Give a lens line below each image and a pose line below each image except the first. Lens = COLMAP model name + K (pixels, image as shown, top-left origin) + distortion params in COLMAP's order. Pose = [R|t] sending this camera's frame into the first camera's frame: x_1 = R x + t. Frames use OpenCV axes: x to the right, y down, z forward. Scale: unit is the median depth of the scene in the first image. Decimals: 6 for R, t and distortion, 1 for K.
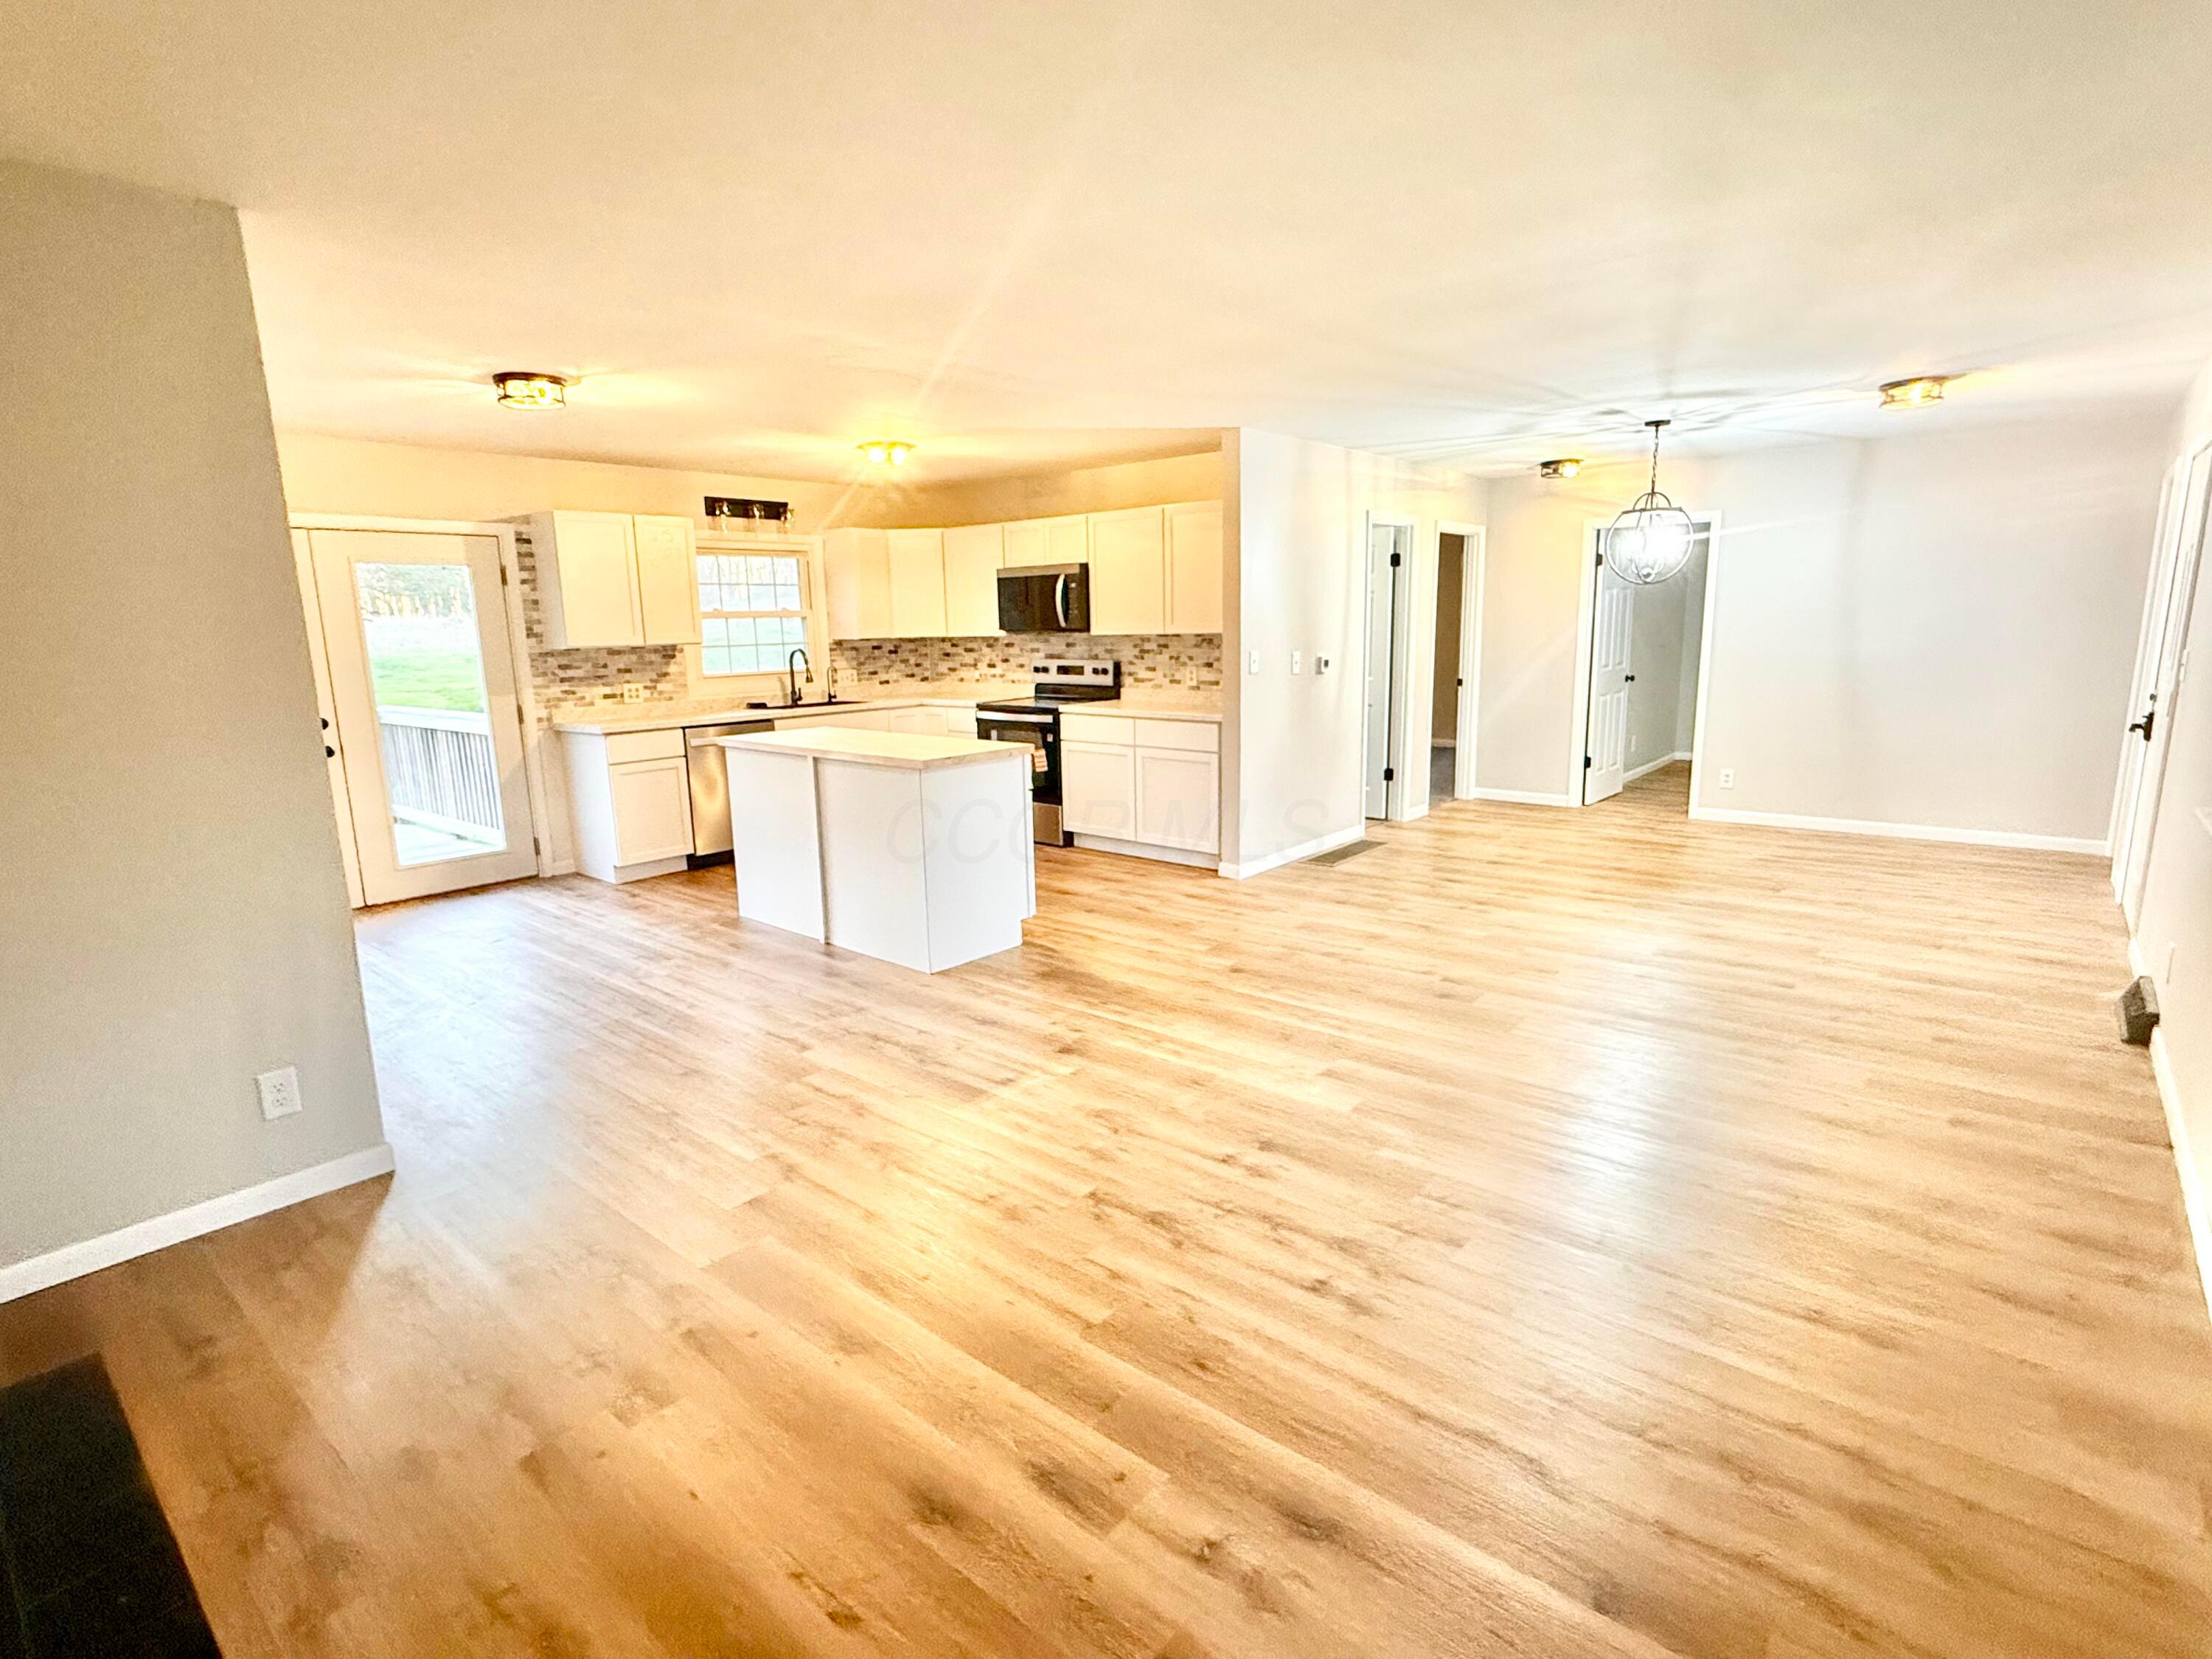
lens RADIAL K [[1084.7, 0, 1106.0], [0, 1084.7, 829.5], [0, 0, 1]] dist [-0.003325, -0.000240]
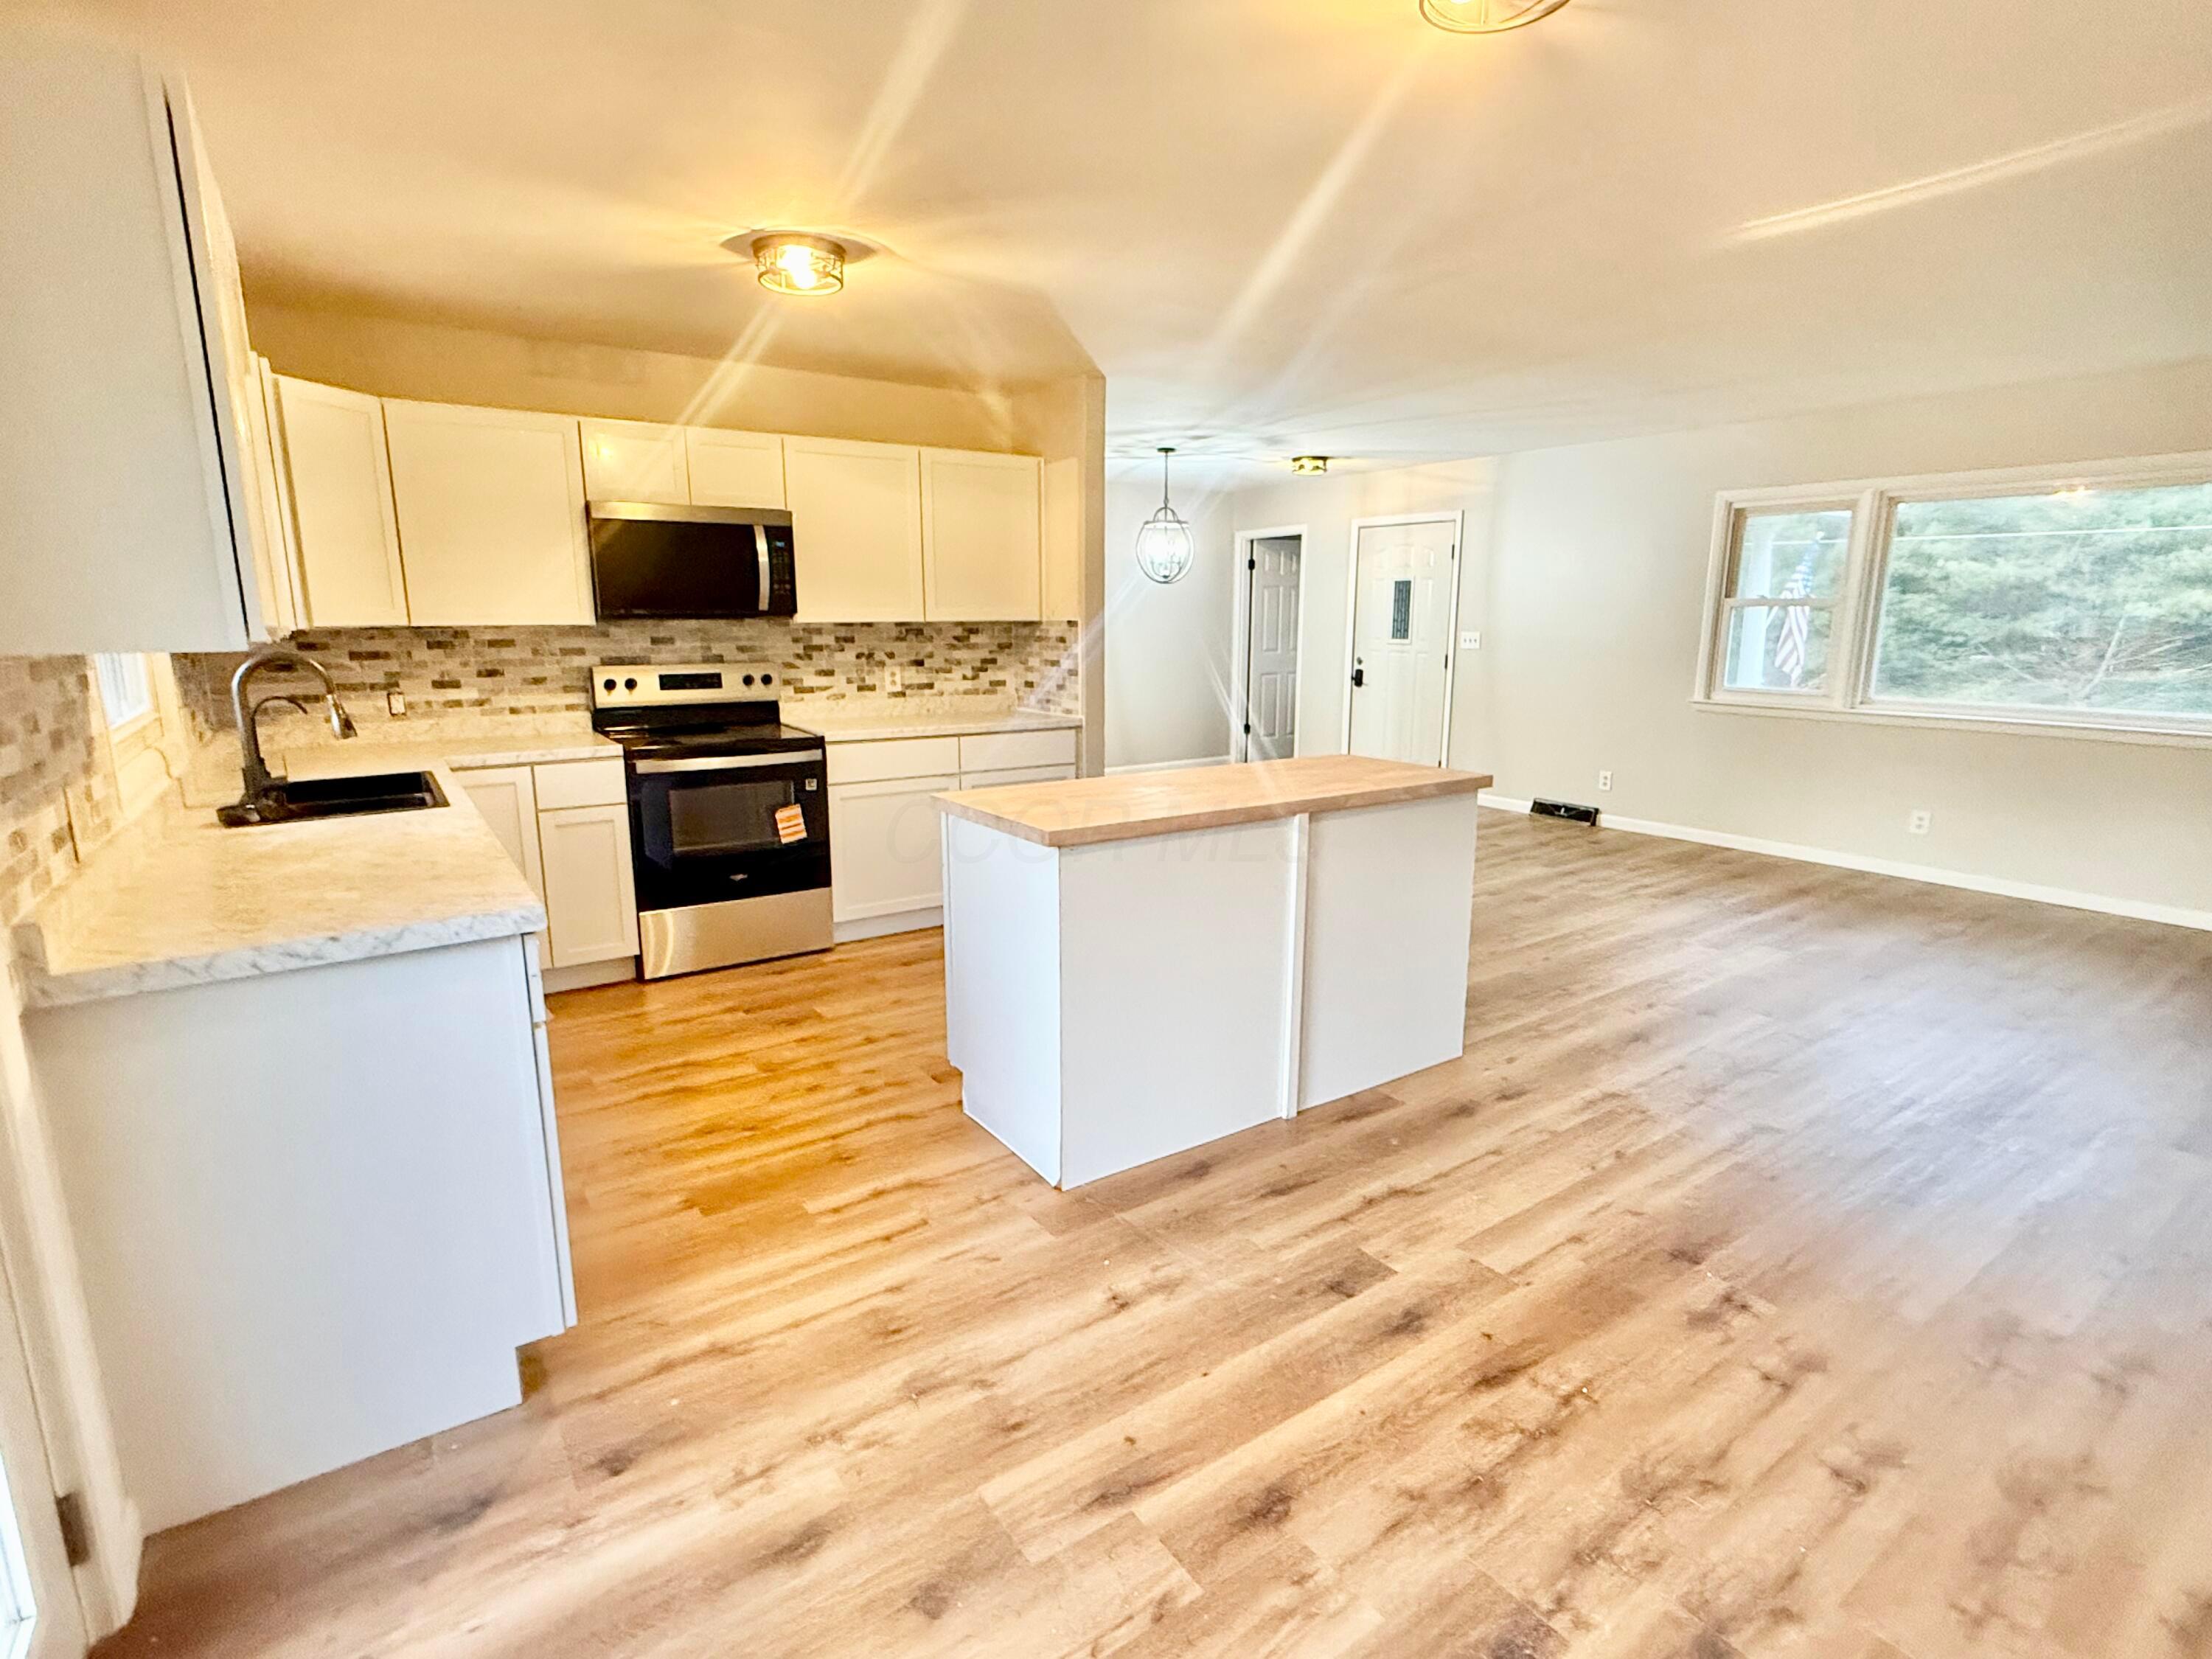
lens RADIAL K [[1084.7, 0, 1106.0], [0, 1084.7, 829.5], [0, 0, 1]] dist [-0.003325, -0.000240]
pose [[0.256848, -0.170123, 0.951361, -0.614650], [0.179939, 0.975591, 0.125876, -0.108167], [-0.949553, 0.138856, 0.281190, 0.665966]]
